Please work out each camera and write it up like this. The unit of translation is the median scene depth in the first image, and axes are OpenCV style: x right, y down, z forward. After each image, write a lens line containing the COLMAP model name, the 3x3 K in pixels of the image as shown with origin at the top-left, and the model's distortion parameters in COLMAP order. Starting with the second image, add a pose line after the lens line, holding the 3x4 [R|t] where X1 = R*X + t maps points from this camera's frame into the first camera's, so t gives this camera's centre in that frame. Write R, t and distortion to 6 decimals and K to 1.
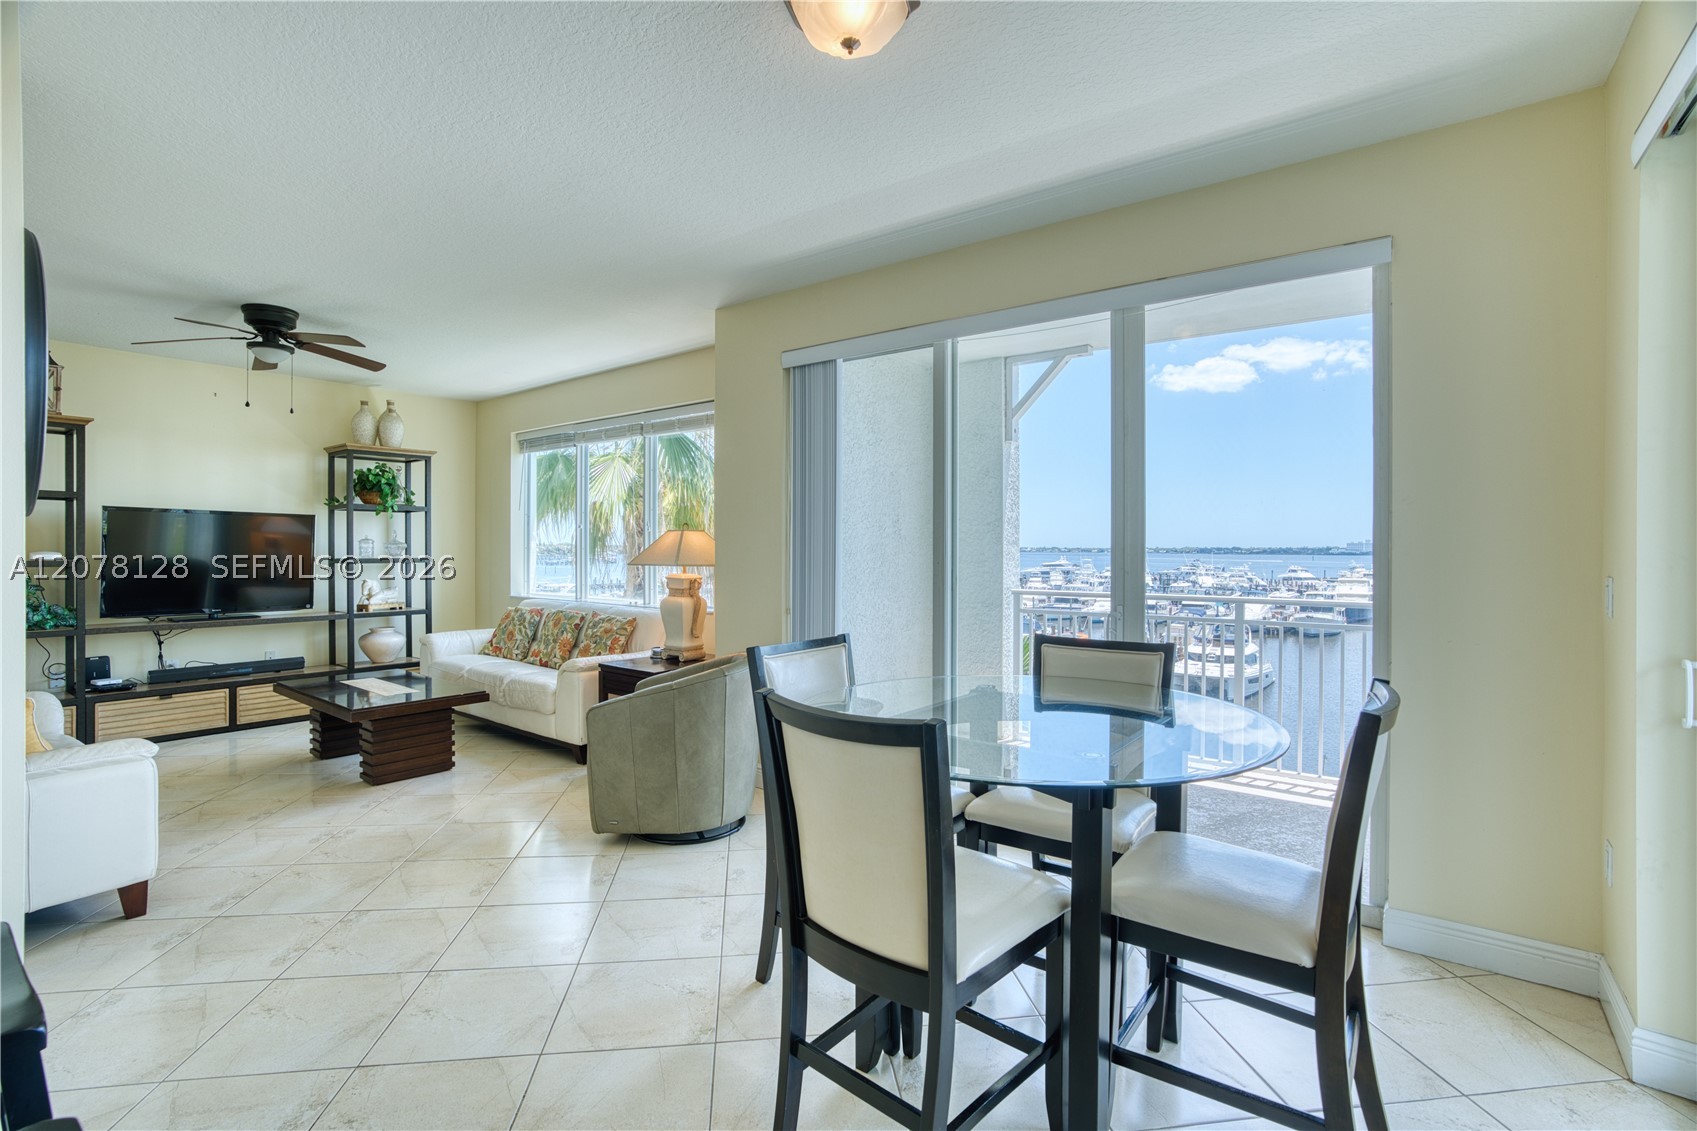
lens RADIAL K [[787.2, 0, 852.7], [0, 787.2, 554.9], [0, 0, 1]] dist [-0.066214, 0.028481]
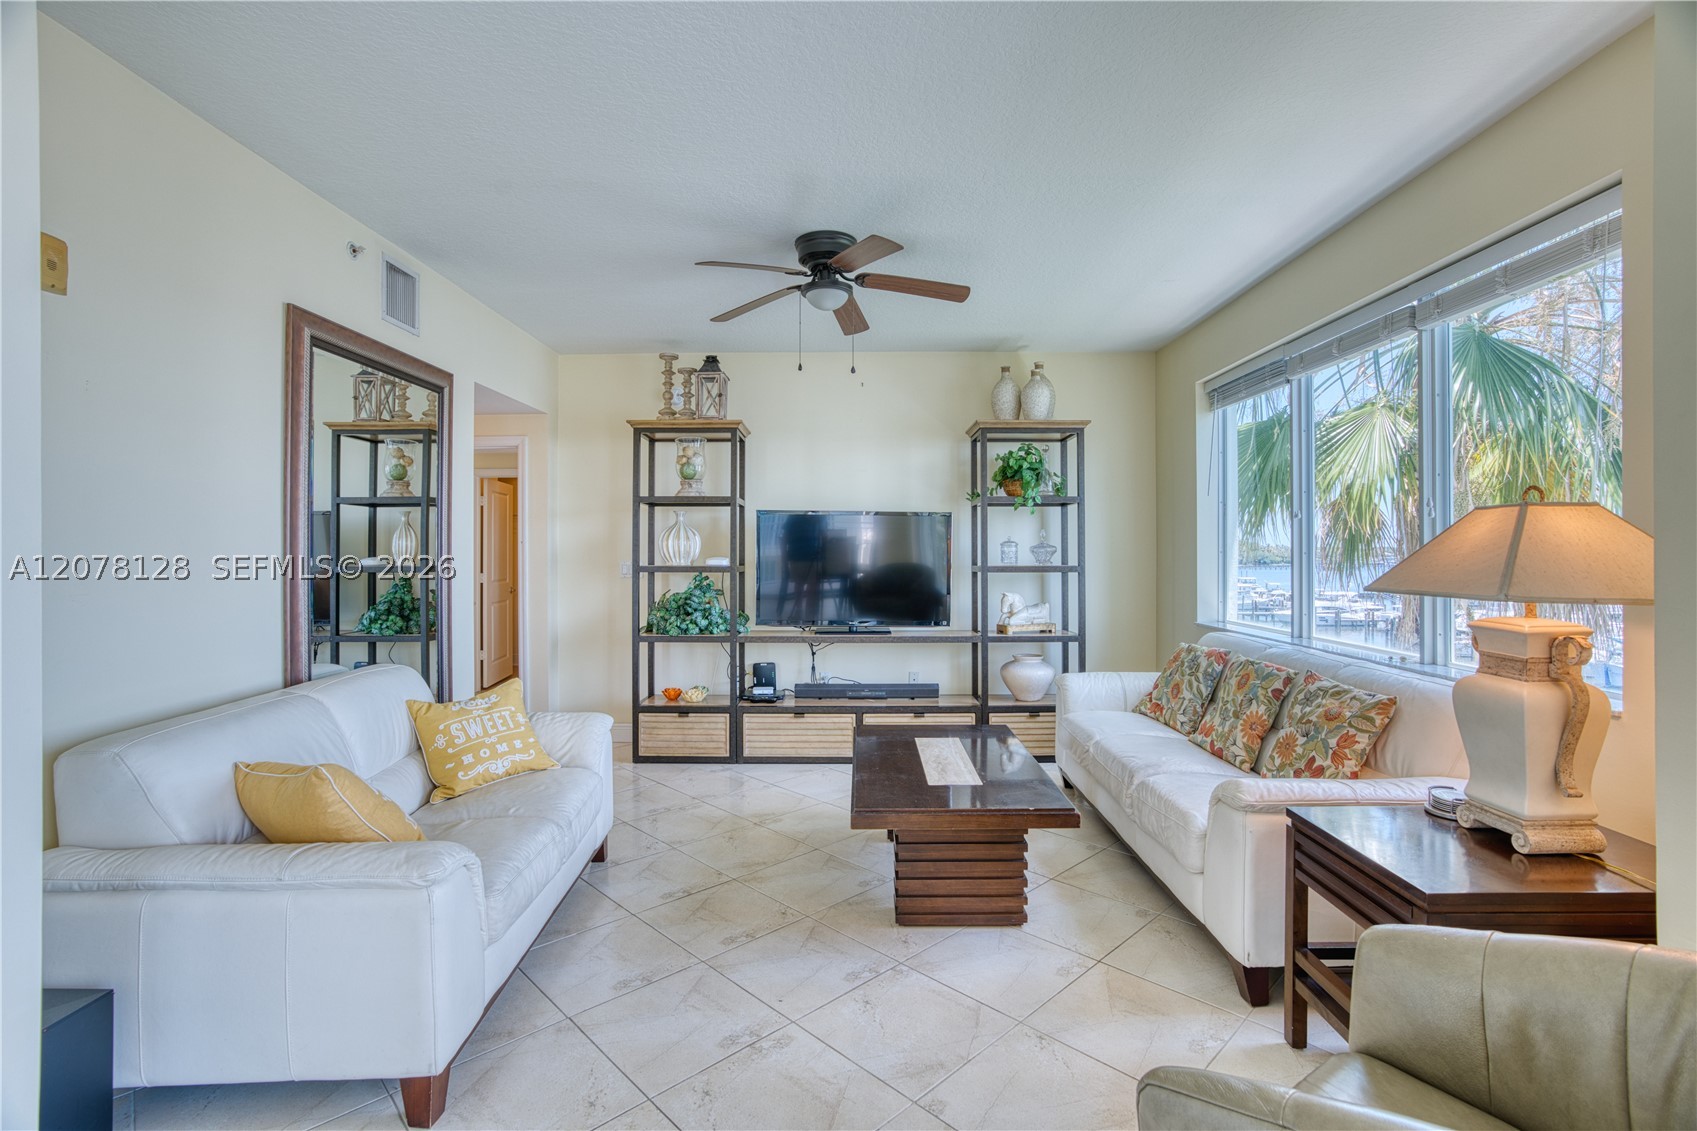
lens RADIAL K [[787.2, 0, 852.7], [0, 787.2, 554.9], [0, 0, 1]] dist [-0.066214, 0.028481]
pose [[0.604144, -0.000564, -0.796875, -0.095623], [-0.003836, 0.999986, -0.003615, -0.003526], [0.796866, 0.005241, 0.604133, 0.413136]]
